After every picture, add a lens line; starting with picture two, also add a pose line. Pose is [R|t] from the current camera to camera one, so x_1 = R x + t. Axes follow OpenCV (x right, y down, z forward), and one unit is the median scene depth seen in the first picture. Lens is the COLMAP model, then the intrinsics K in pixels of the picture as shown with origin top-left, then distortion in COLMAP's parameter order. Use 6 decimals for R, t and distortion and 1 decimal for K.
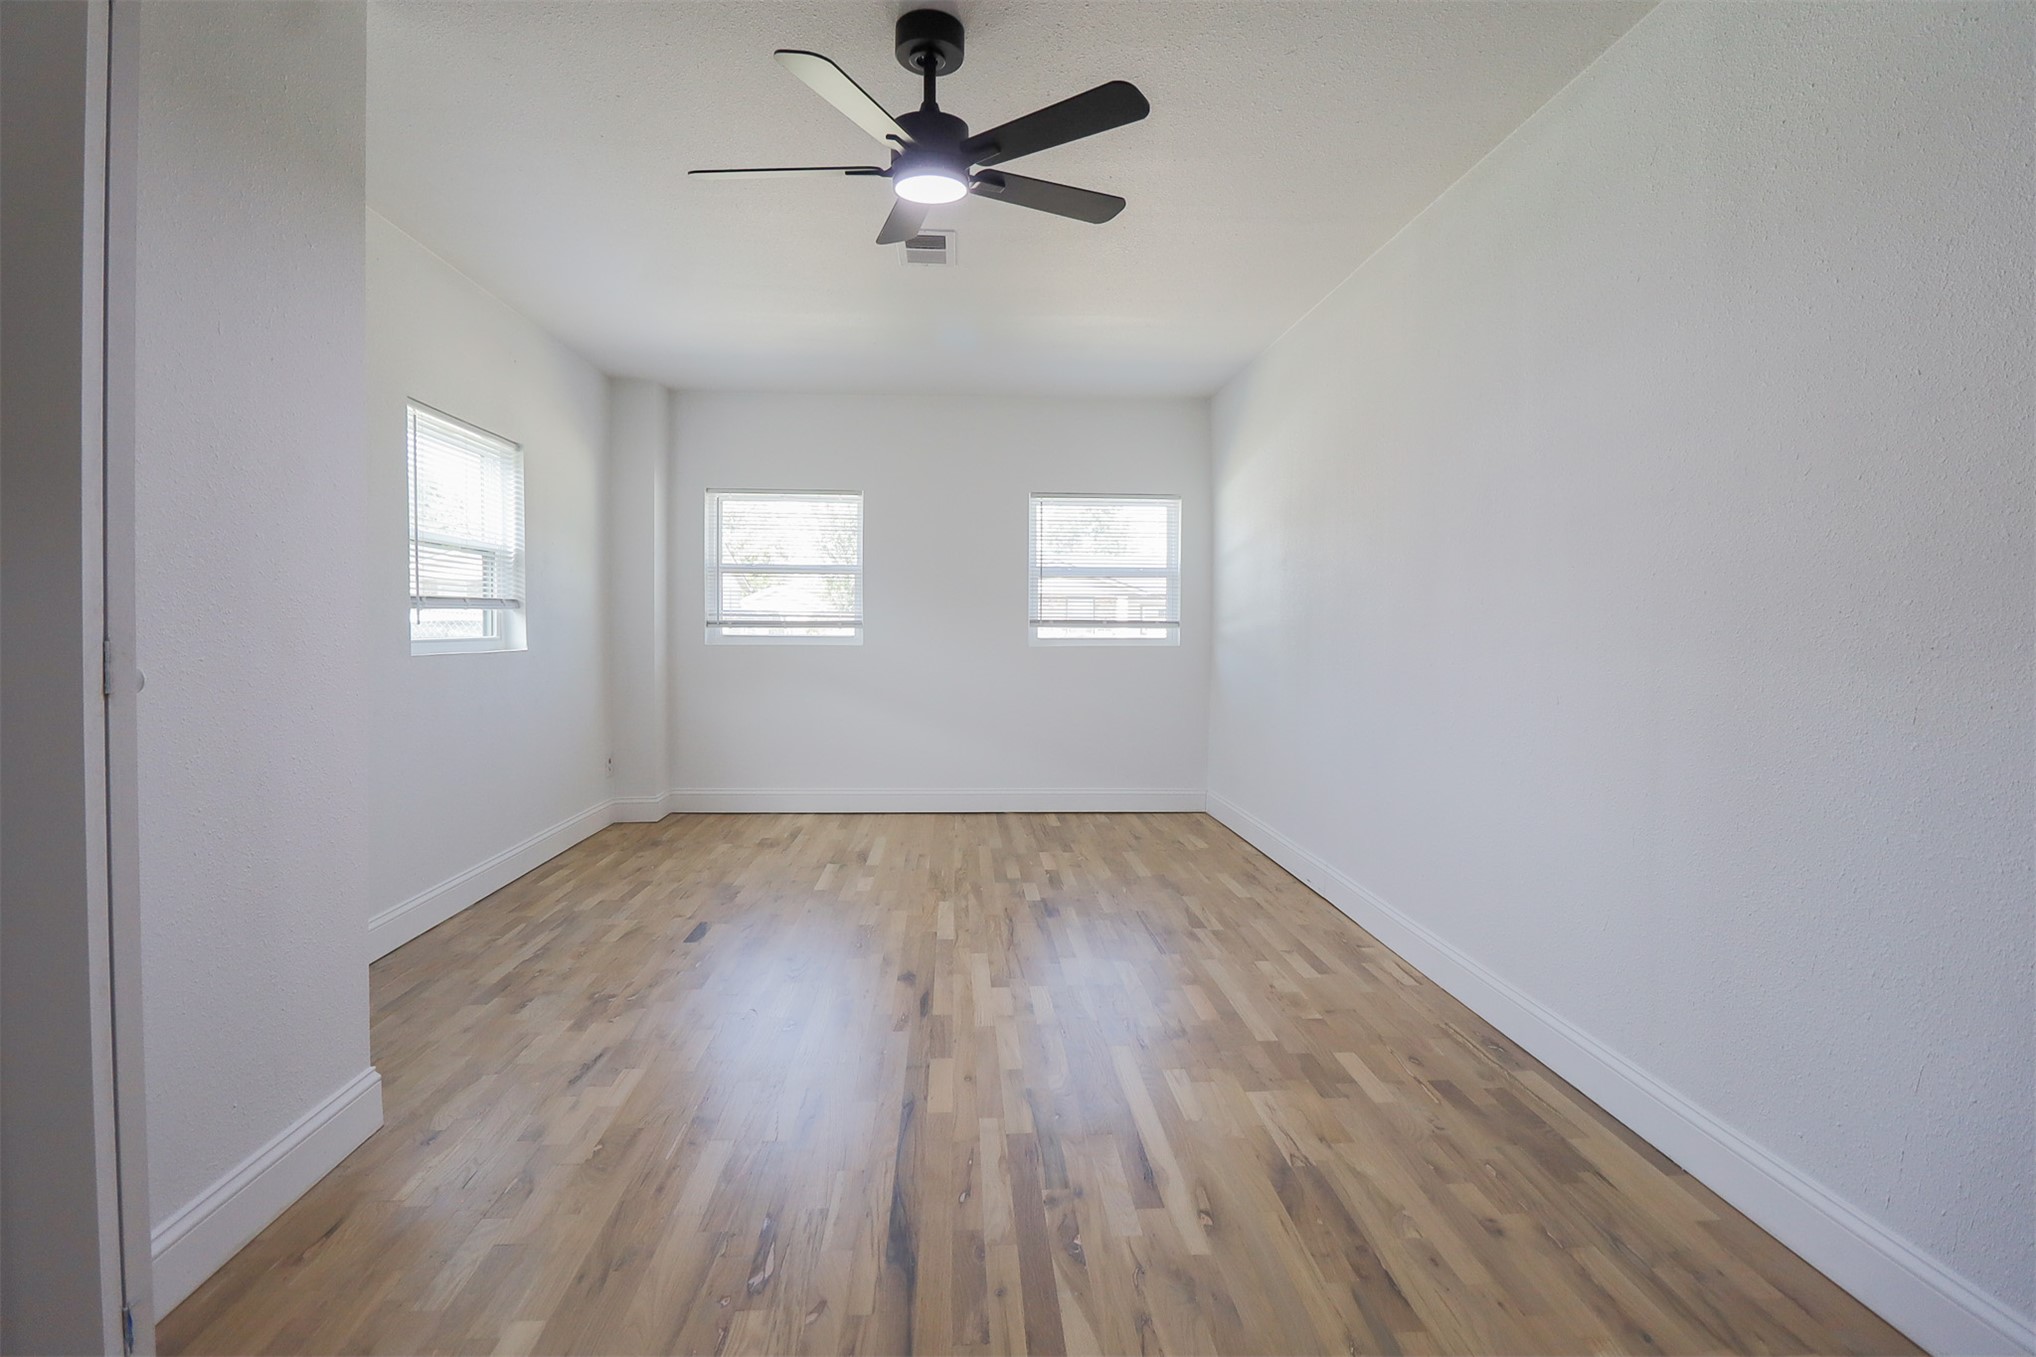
lens RADIAL K [[940.5, 0, 1016.0], [0, 940.5, 646.3], [0, 0, 1]] dist [0.001607, -0.013532]
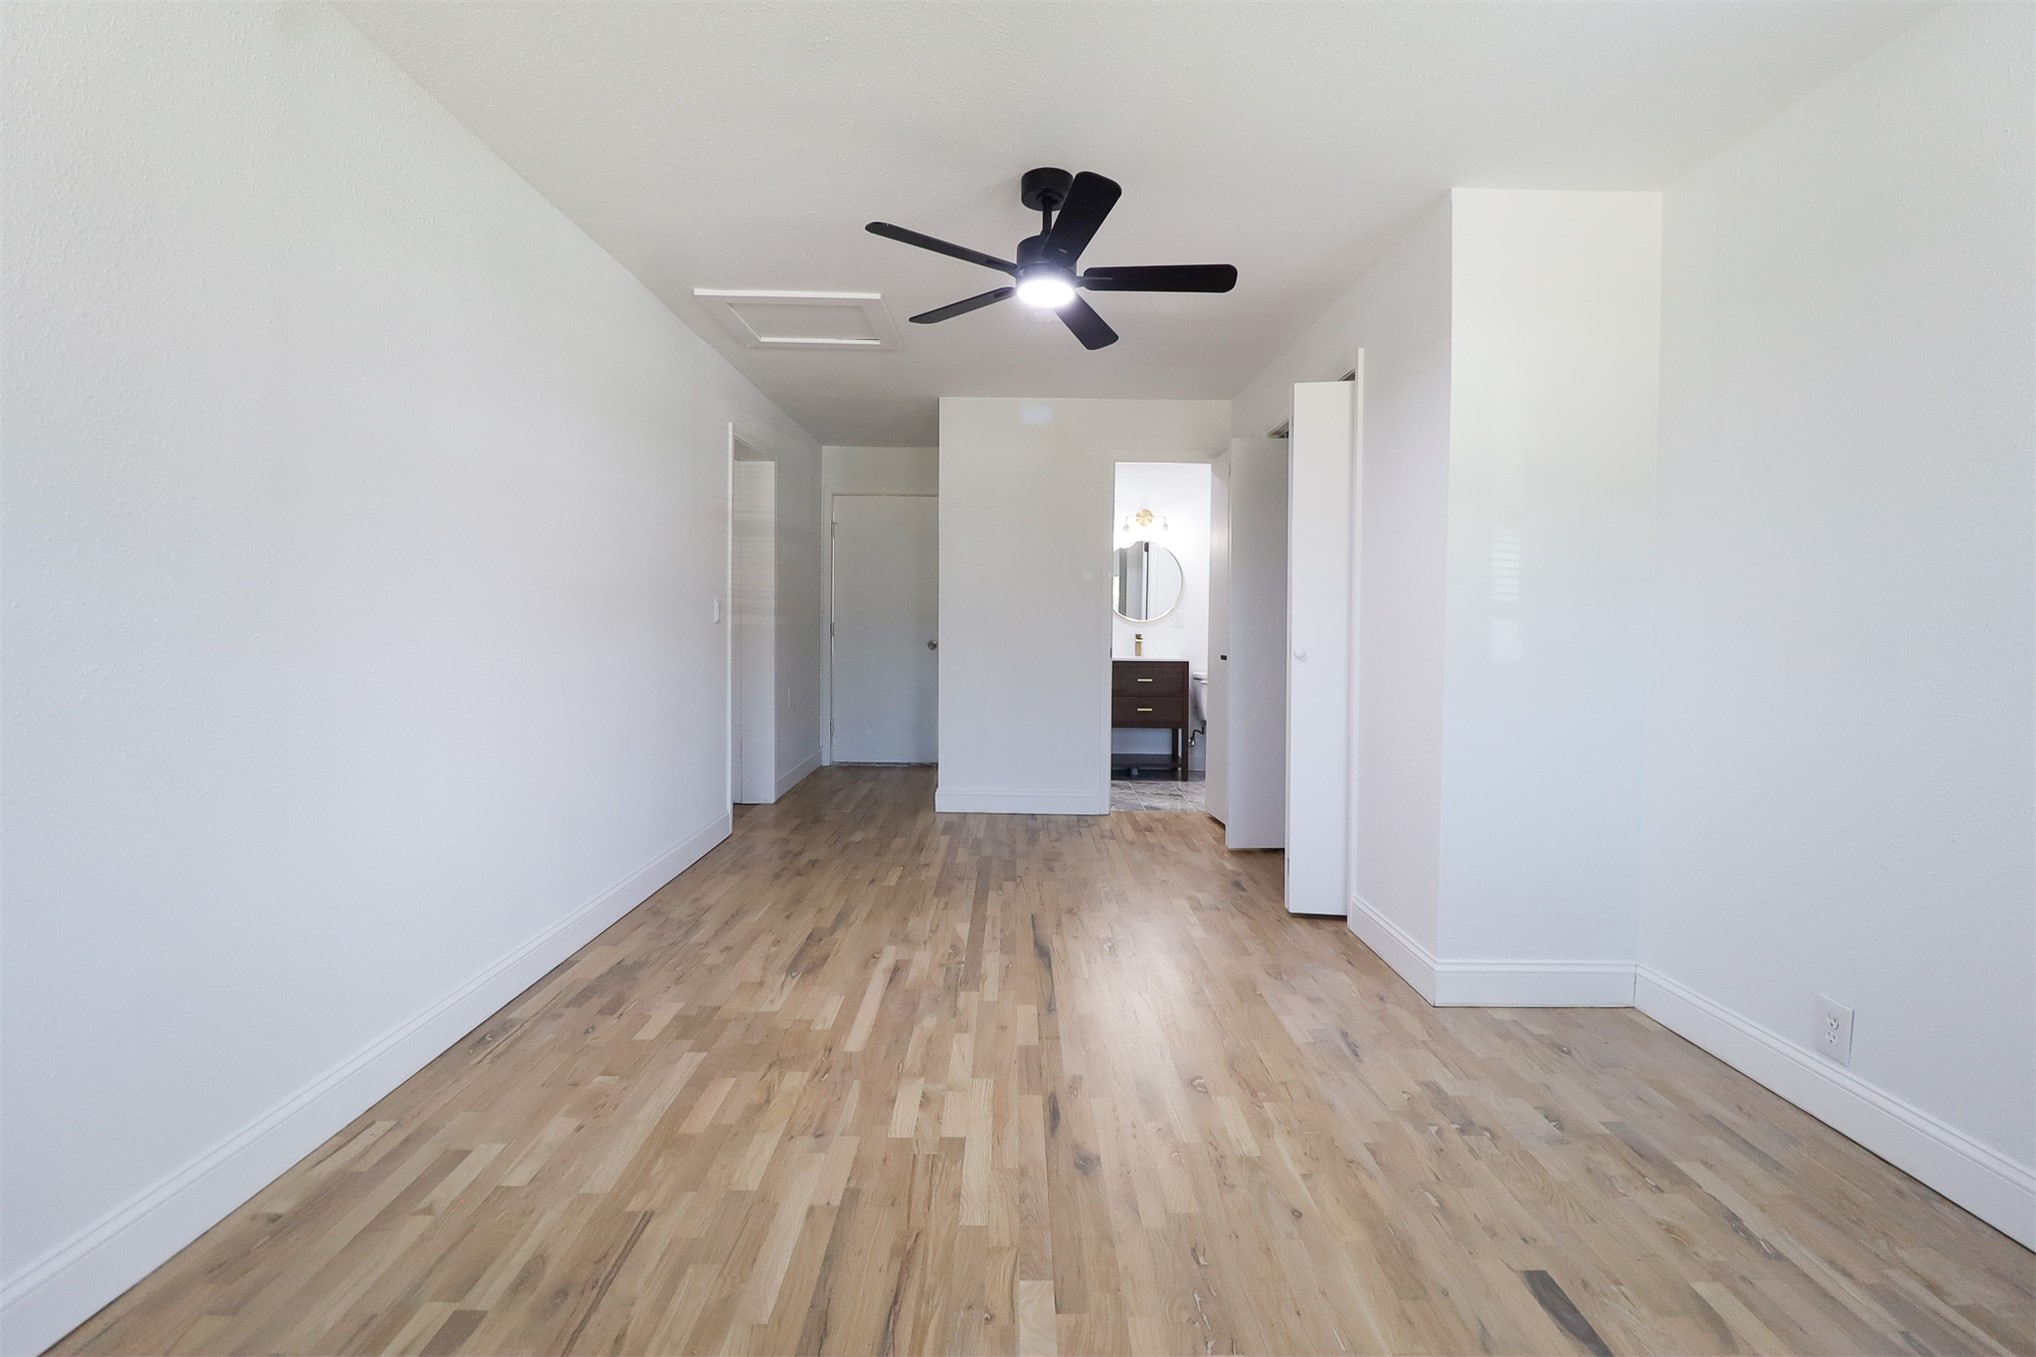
lens RADIAL K [[940.5, 0, 1016.0], [0, 940.5, 646.3], [0, 0, 1]] dist [0.001607, -0.013532]
pose [[-0.997901, -0.019850, 0.061641, -0.122255], [-0.016655, 0.998512, 0.051918, -0.063587], [-0.062580, 0.050782, -0.996747, 2.036266]]
